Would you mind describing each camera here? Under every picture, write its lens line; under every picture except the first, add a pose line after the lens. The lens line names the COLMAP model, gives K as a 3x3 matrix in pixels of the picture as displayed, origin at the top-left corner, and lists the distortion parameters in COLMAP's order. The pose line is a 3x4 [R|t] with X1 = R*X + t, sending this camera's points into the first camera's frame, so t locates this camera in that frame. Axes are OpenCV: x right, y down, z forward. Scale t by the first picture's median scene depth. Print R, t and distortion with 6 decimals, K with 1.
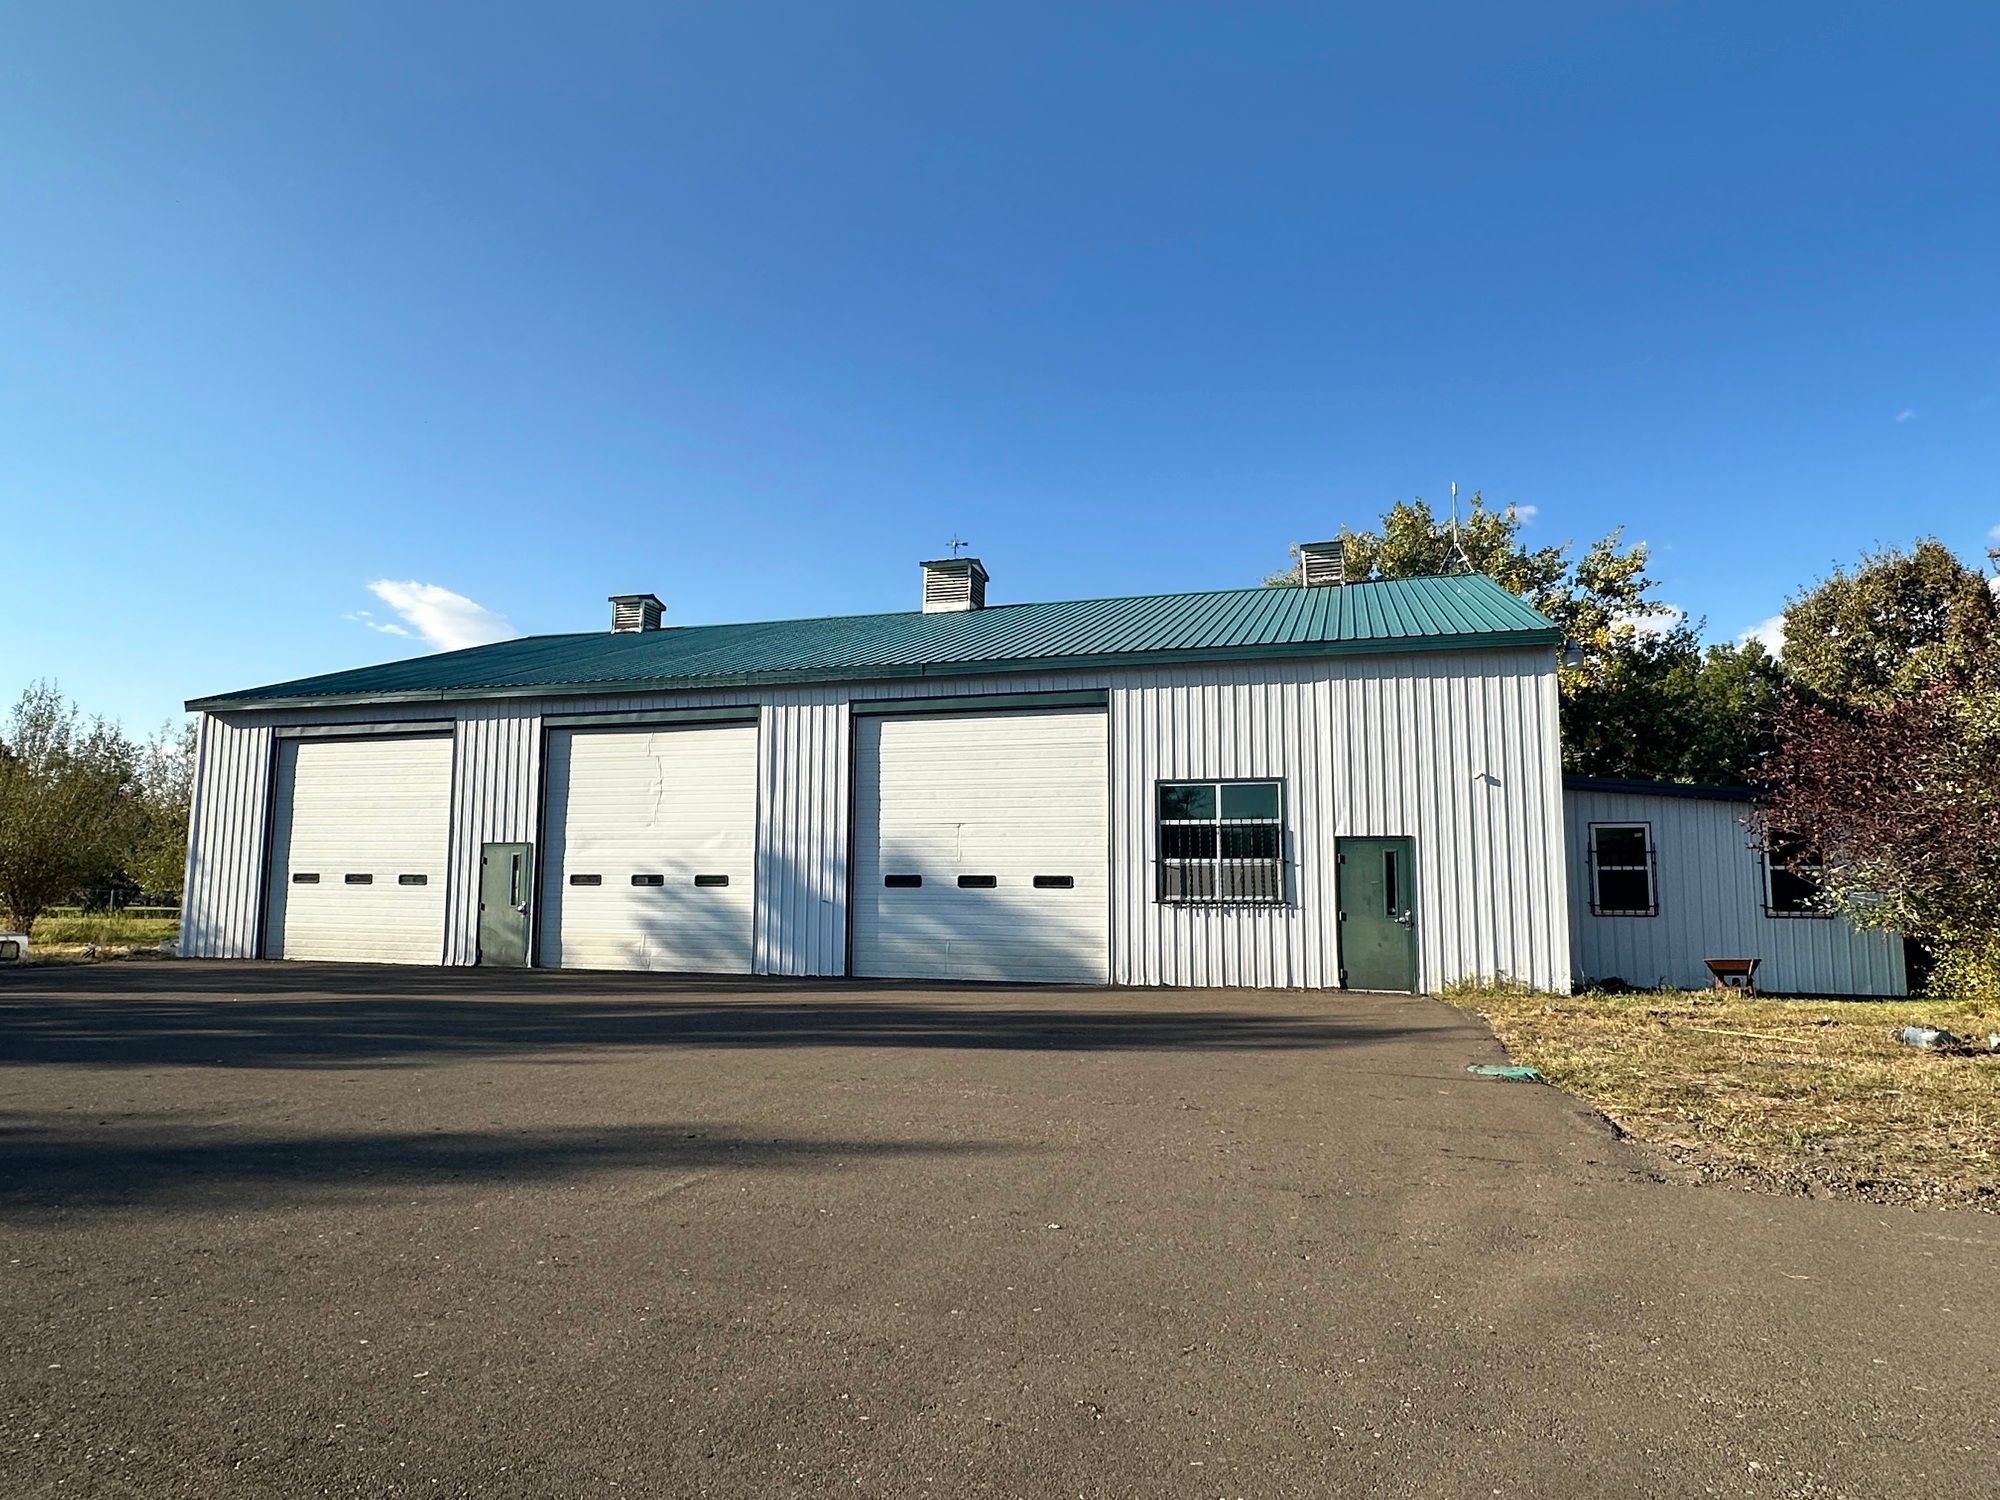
lens RADIAL K [[1223.6, 0, 997.8], [0, 1223.6, 743.6], [0, 0, 1]] dist [-0.006777, 0.001316]
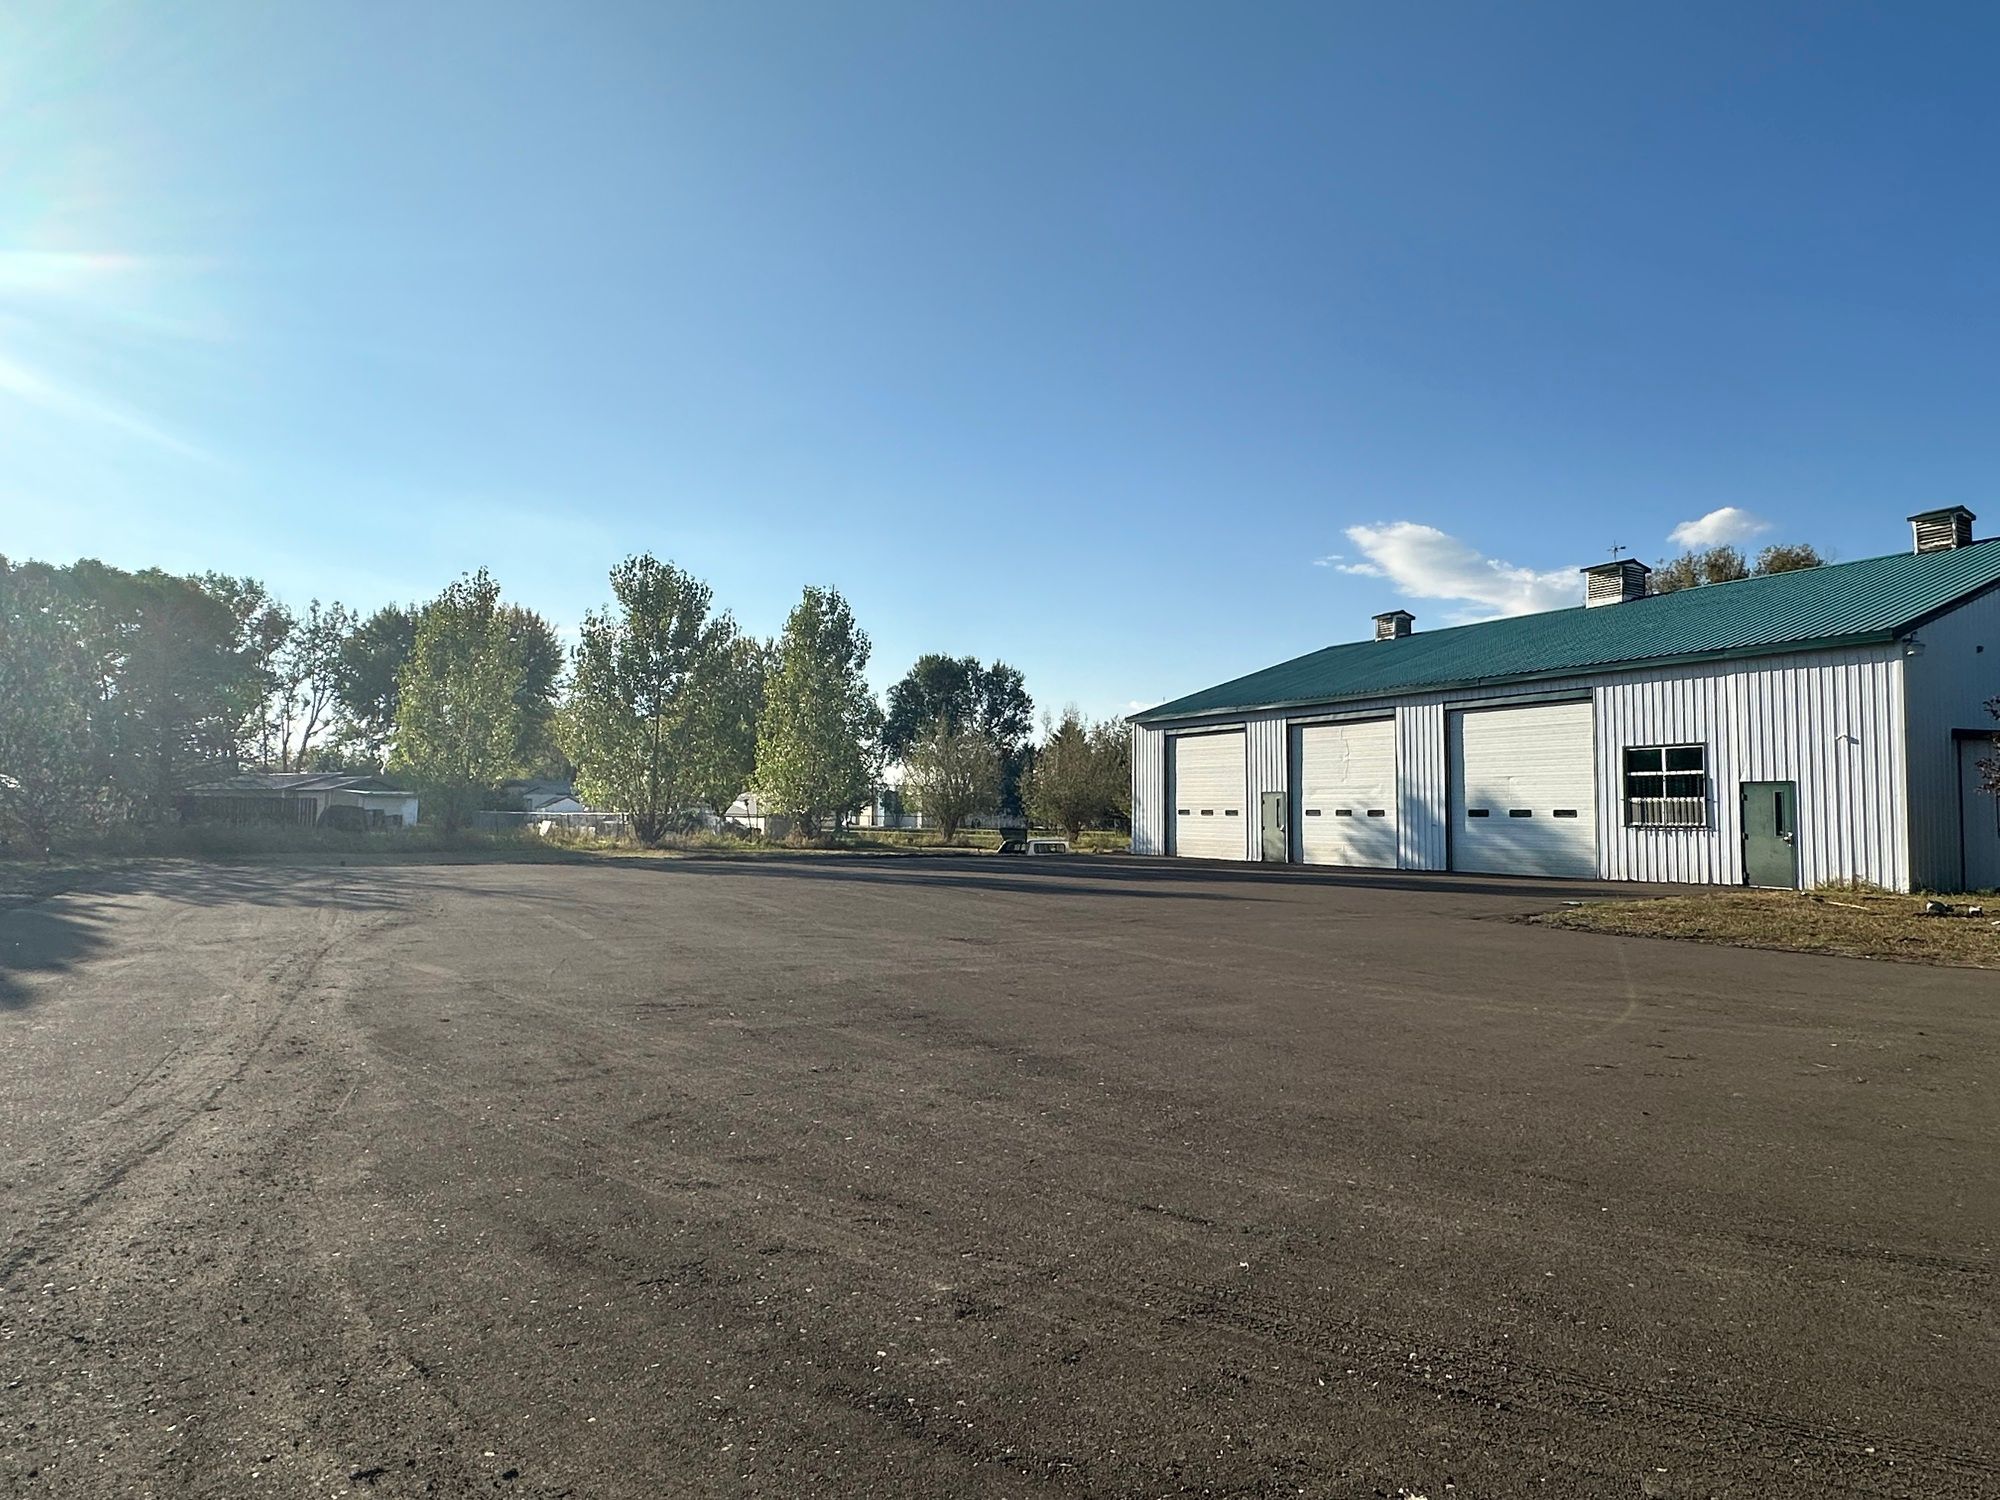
lens RADIAL K [[1223.6, 0, 1000.0], [0, 1223.6, 749.7], [0, 0, 1]] dist [-0.006777, 0.001316]
pose [[0.727524, -0.037587, -0.685052, 0.558360], [0.079467, 0.996394, 0.029724, -0.067133], [0.681465, -0.076064, 0.727887, -0.582227]]
